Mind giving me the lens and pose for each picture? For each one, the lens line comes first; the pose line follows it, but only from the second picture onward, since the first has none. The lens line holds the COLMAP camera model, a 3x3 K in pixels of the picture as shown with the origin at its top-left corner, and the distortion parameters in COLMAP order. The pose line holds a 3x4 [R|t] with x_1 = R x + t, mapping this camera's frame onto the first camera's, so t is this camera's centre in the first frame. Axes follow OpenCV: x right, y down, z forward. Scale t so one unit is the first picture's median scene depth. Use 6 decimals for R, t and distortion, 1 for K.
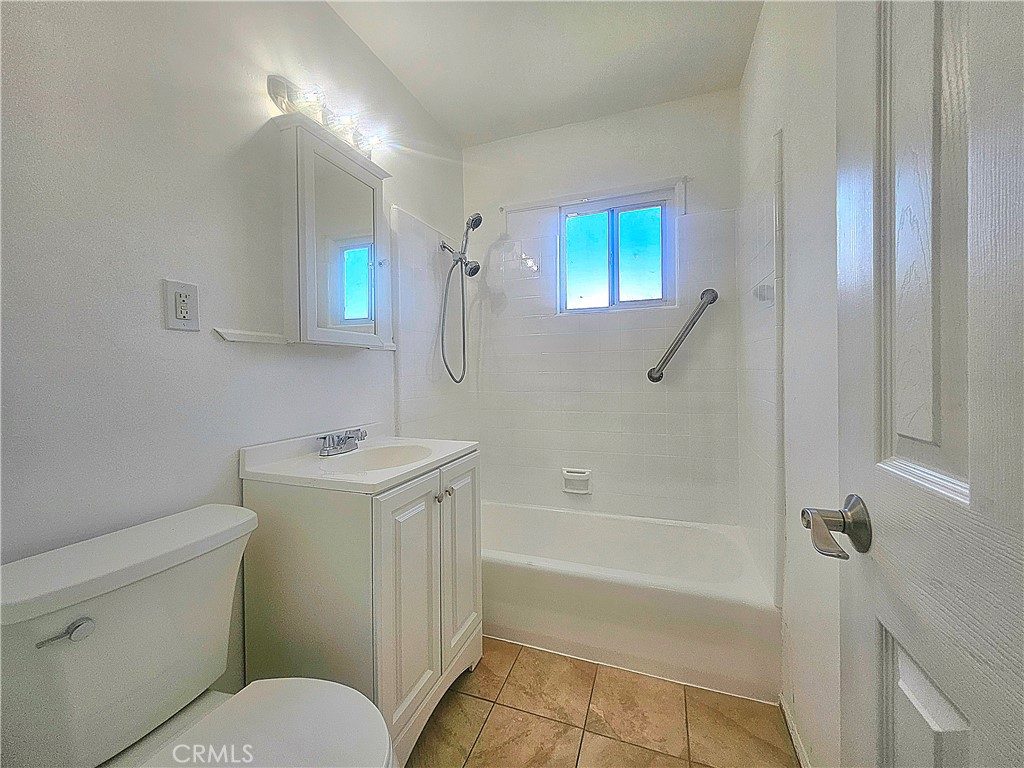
lens RADIAL K [[402.2, 0, 515.6], [0, 402.2, 377.8], [0, 0, 1]] dist [0.002621, -0.000834]
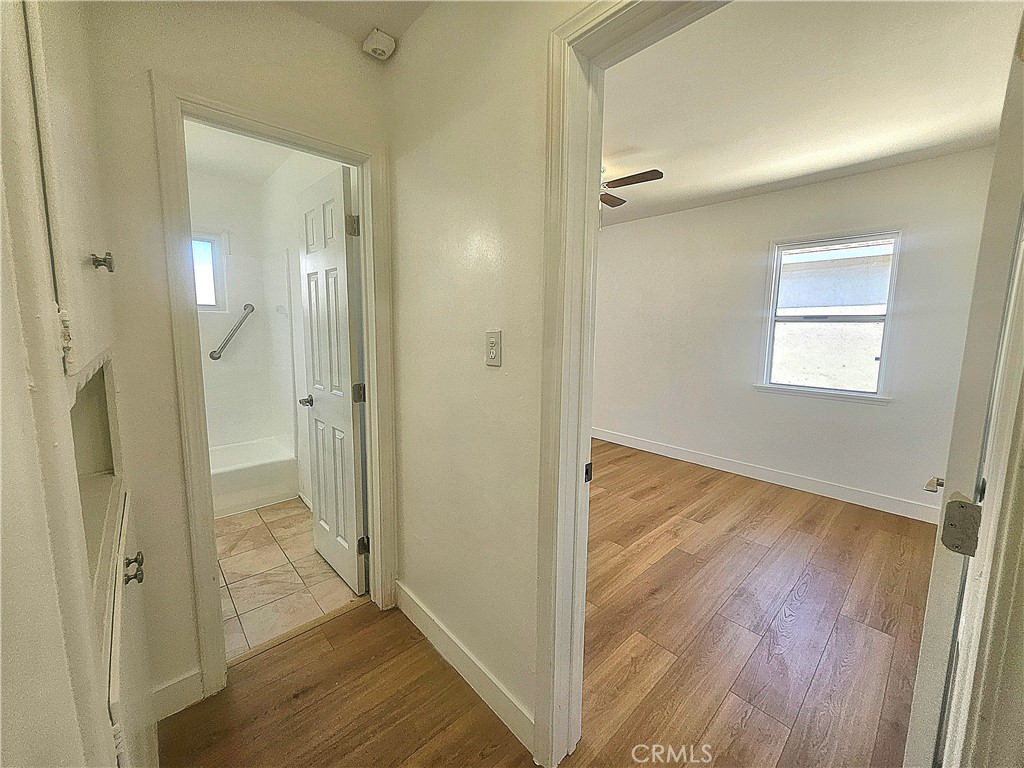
lens RADIAL K [[402.2, 0, 508.8], [0, 402.2, 374.7], [0, 0, 1]] dist [0.002621, -0.000834]
pose [[0.471713, -0.089255, 0.877223, -0.502427], [-0.003337, 0.994676, 0.103000, -0.099484], [-0.881746, -0.051514, 0.468903, -0.752511]]
